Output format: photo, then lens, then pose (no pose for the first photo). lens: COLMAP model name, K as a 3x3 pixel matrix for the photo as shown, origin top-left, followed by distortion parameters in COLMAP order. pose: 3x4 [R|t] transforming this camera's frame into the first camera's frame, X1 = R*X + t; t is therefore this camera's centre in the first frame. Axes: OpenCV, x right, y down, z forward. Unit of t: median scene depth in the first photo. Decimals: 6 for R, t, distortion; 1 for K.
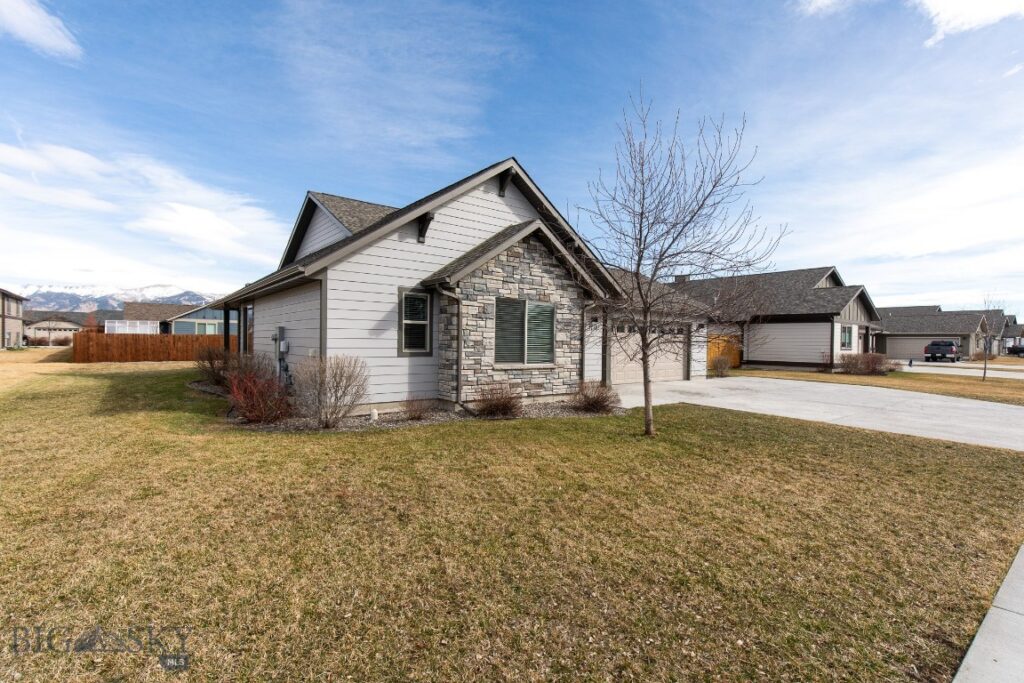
lens RADIAL K [[488.8, 0, 524.4], [0, 488.8, 351.6], [0, 0, 1]] dist [0.001151, 0.000477]
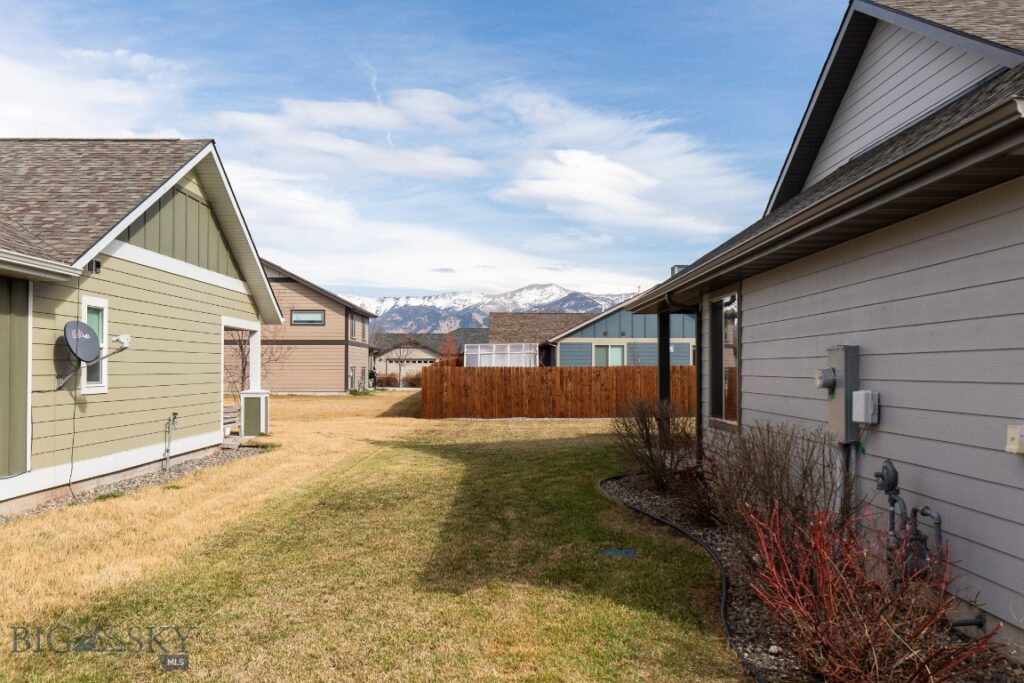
lens RADIAL K [[993.1, 0, 512.0], [0, 993.1, 341.5], [0, 0, 1]] dist [0.002076, 0.001039]
pose [[0.787290, -0.029074, -0.615897, -0.082492], [-0.004038, 0.998623, -0.052303, -0.005773], [0.616569, 0.043664, 0.786089, 0.103444]]
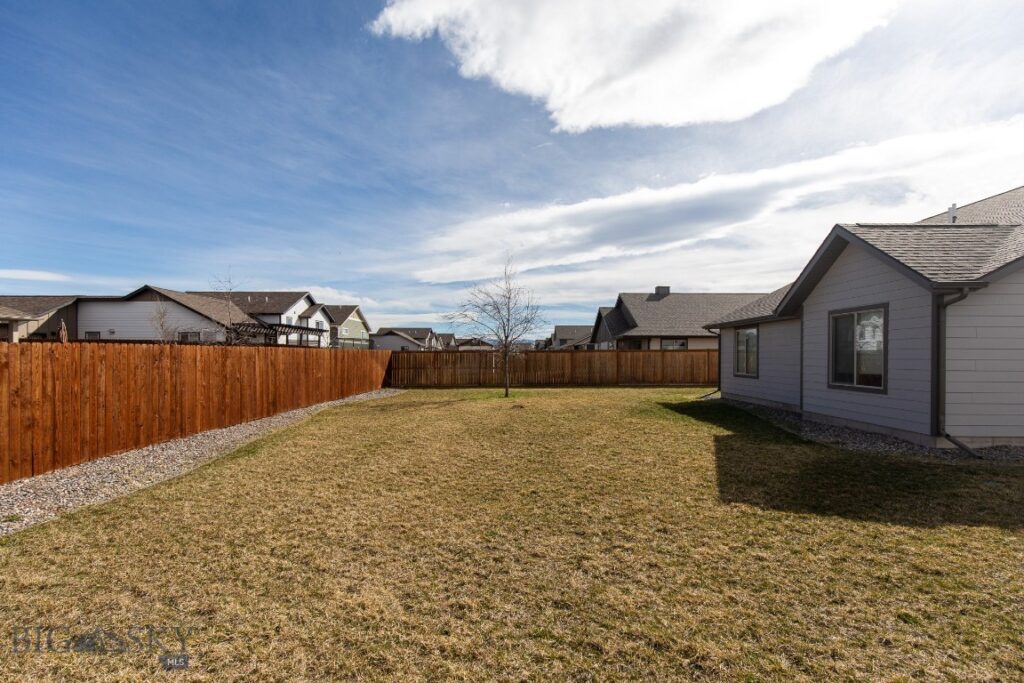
lens RADIAL K [[480.7, 0, 514.3], [0, 480.7, 359.5], [0, 0, 1]] dist [0.020476, 0.000136]
pose [[0.622551, -0.017191, 0.782390, -0.651225], [0.022516, 0.999738, 0.004050, -0.023482], [-0.782255, 0.015095, 0.622775, 0.680097]]
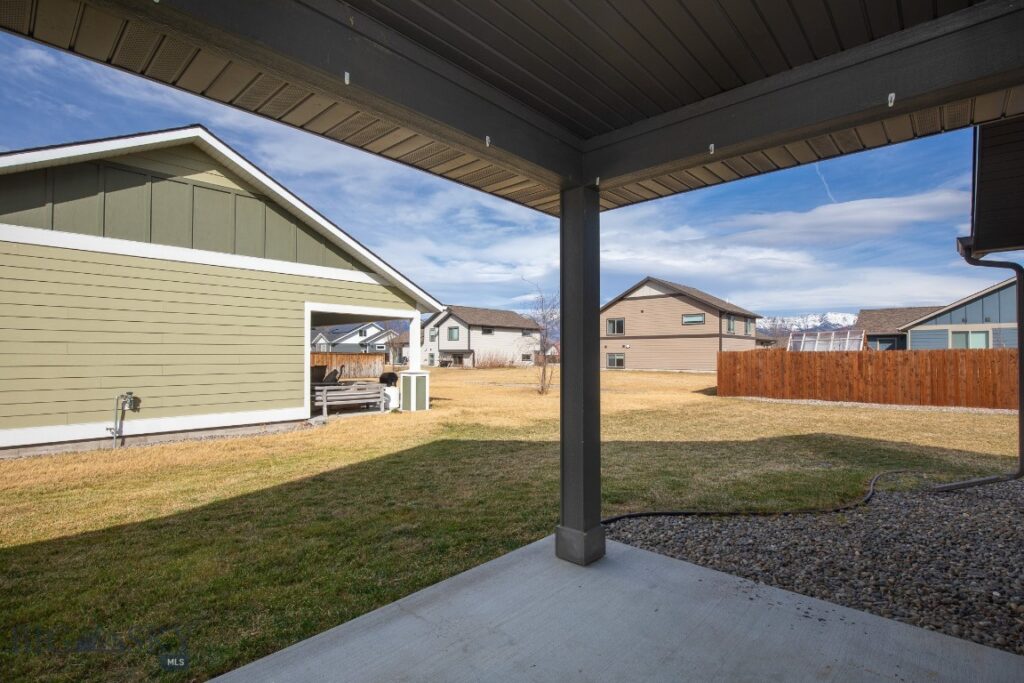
lens RADIAL K [[484.2, 0, 513.3], [0, 484.2, 353.7], [0, 0, 1]] dist [-0.025884, 0.000793]
pose [[0.143905, -0.016813, -0.989449, -0.238486], [-0.019797, 0.999607, -0.019865, -0.013546], [0.989393, 0.022447, 0.143515, 0.509360]]
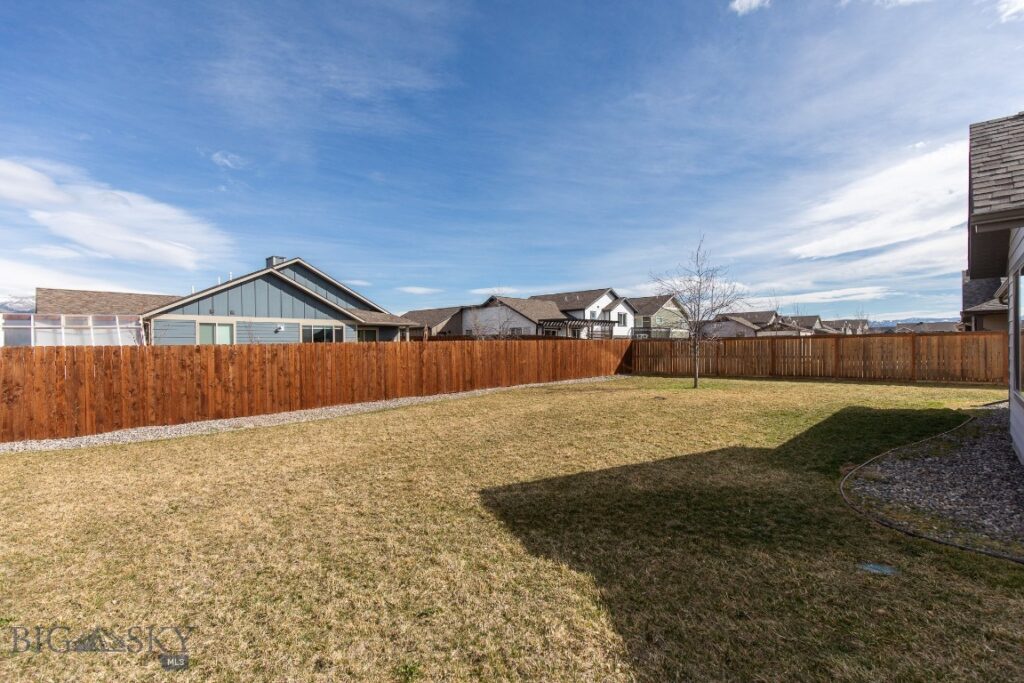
lens RADIAL K [[472.3, 0, 530.2], [0, 472.3, 341.6], [0, 0, 1]] dist [0.001681, 0.000410]
pose [[0.988690, -0.023502, 0.148118, -0.490871], [0.027228, 0.999360, -0.023180, -0.021519], [-0.147479, 0.026951, 0.988698, 0.562126]]
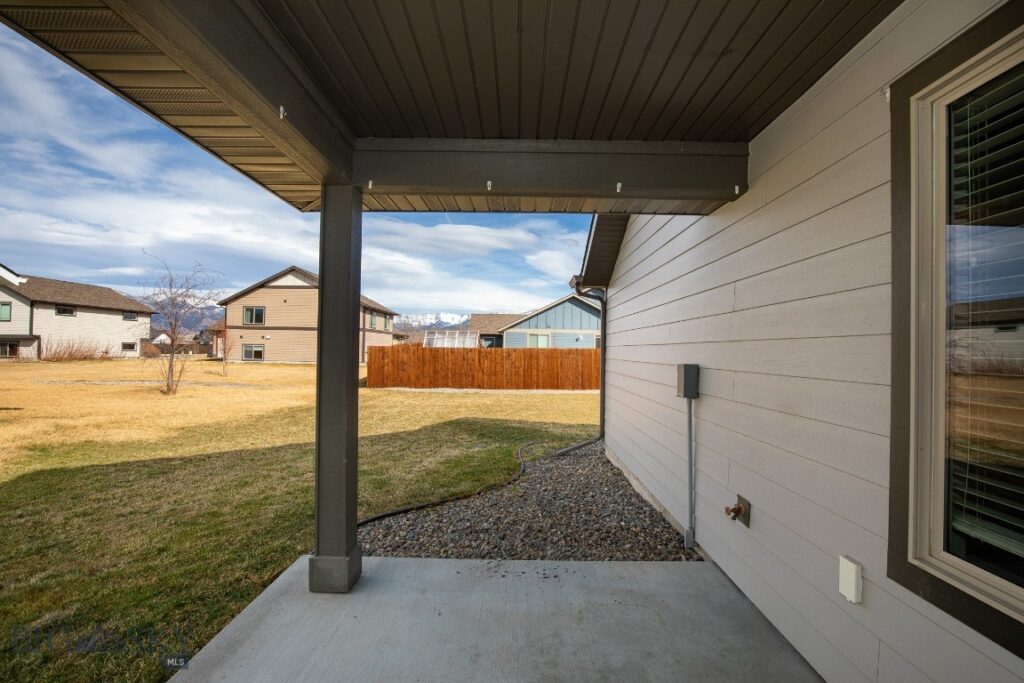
lens RADIAL K [[471.4, 0, 512.0], [0, 471.4, 341.5], [0, 0, 1]] dist [-0.026827, 0.001868]
pose [[0.769107, -0.011288, -0.639020, -0.250902], [-0.020324, 0.998906, -0.042106, -0.016597], [0.638797, 0.045372, 0.768037, 0.491612]]
